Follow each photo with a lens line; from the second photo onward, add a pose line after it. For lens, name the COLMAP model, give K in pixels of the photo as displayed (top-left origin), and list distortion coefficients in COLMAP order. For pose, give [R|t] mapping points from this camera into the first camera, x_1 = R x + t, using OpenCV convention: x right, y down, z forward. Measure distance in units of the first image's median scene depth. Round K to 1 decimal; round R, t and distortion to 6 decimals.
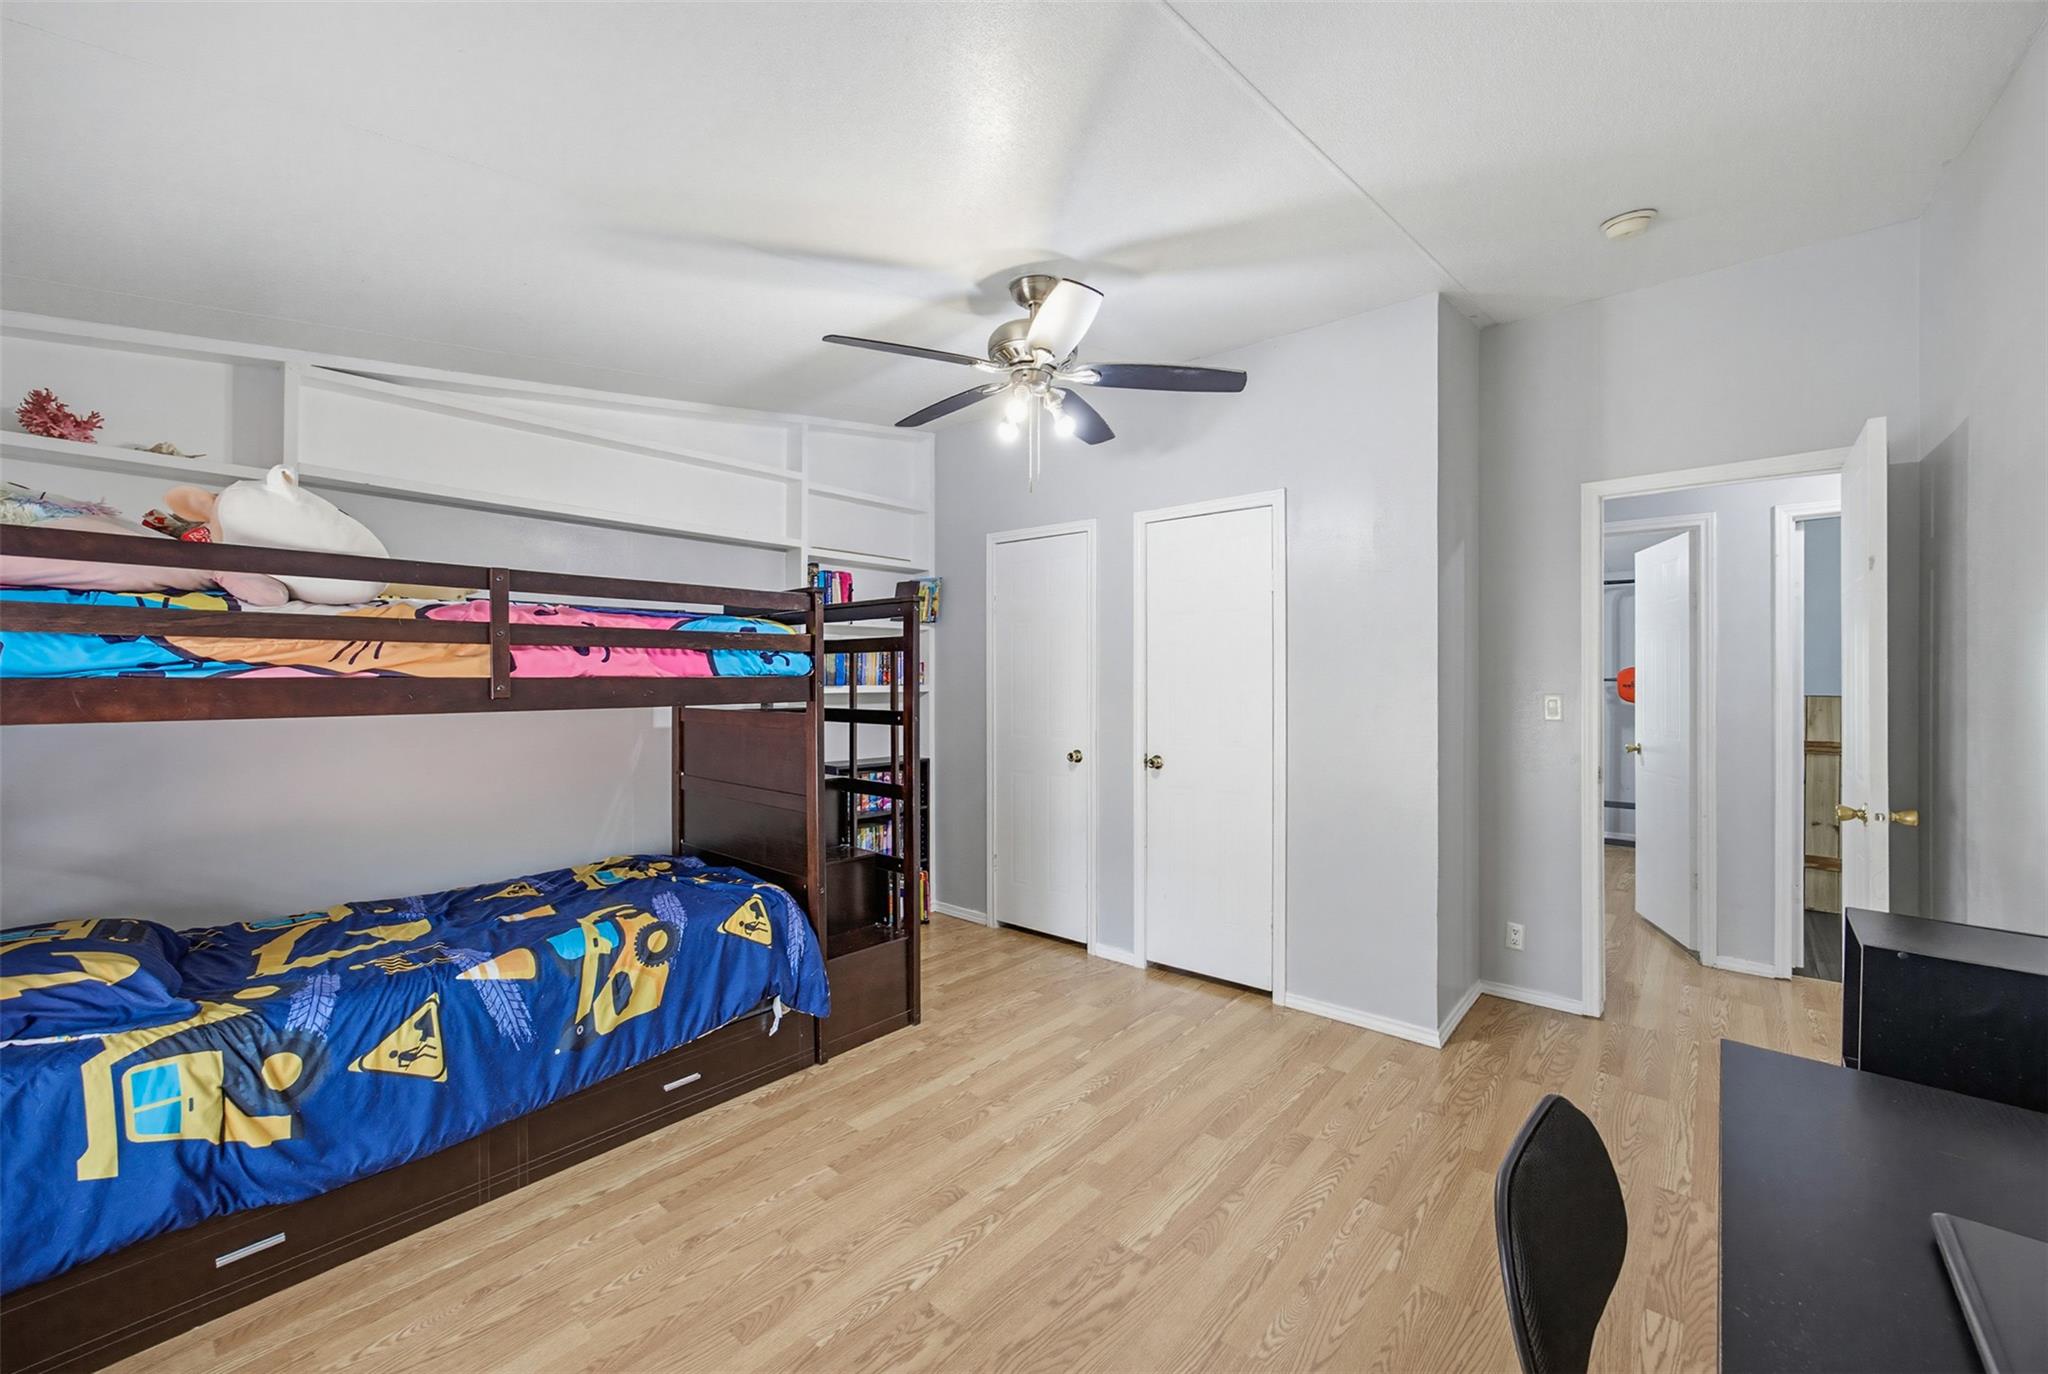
lens RADIAL K [[845.8, 0, 1028.8], [0, 845.8, 694.7], [0, 0, 1]] dist [-0.000549, 0.000457]
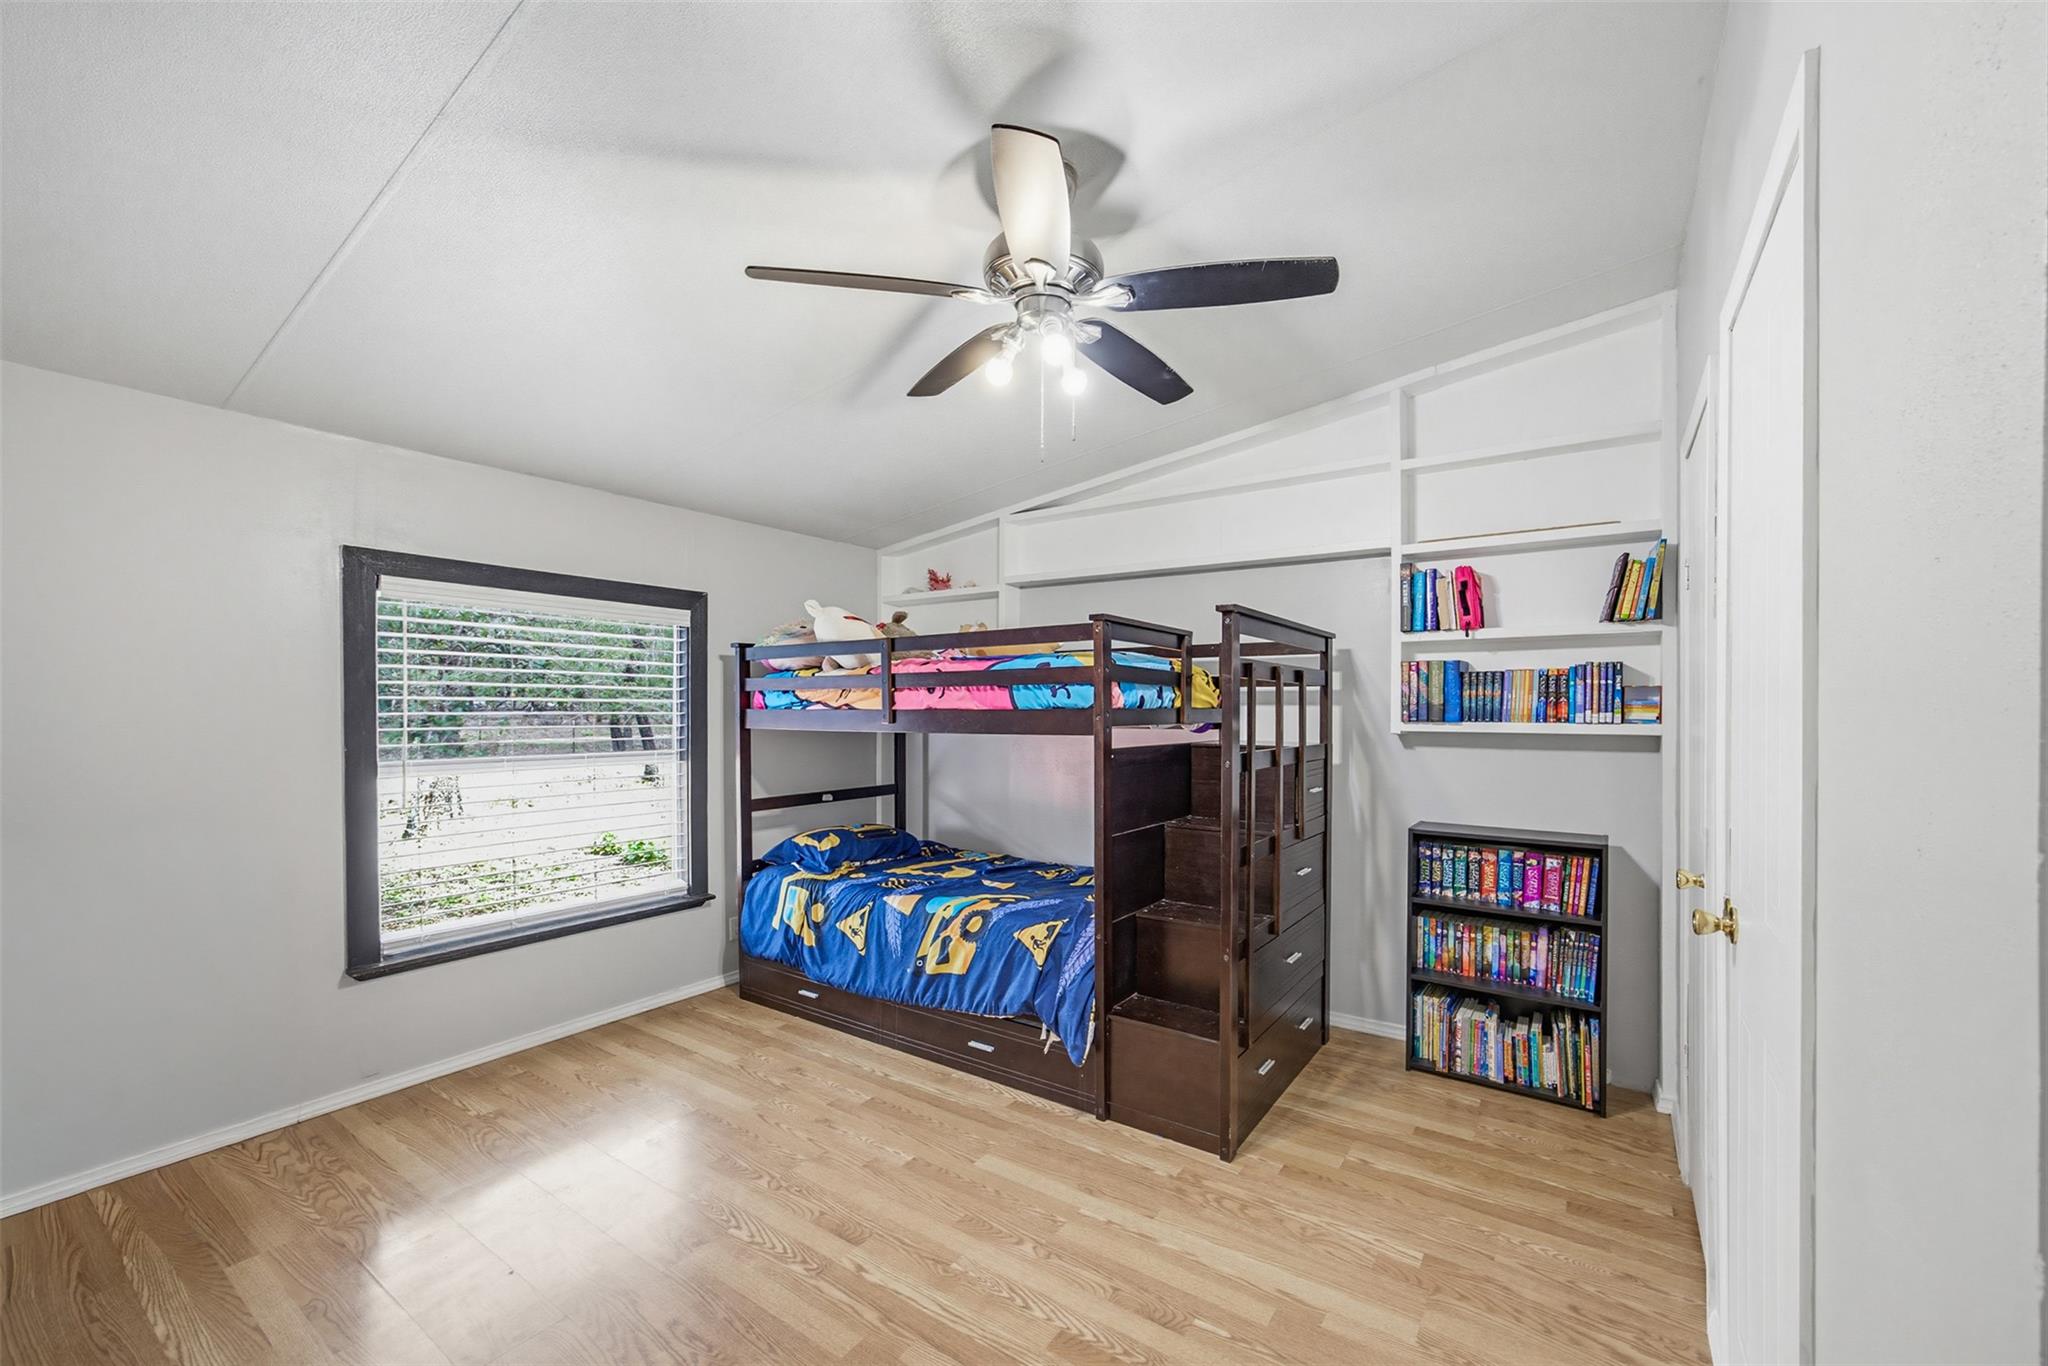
lens RADIAL K [[813.8, 0, 1033.4], [0, 813.8, 724.1], [0, 0, 1]] dist [-0.024631, 0.000218]
pose [[0.090493, 0.019940, -0.995697, 0.734507], [-0.020487, 0.999625, 0.018156, -0.022668], [0.995686, 0.018756, 0.090867, 0.959174]]
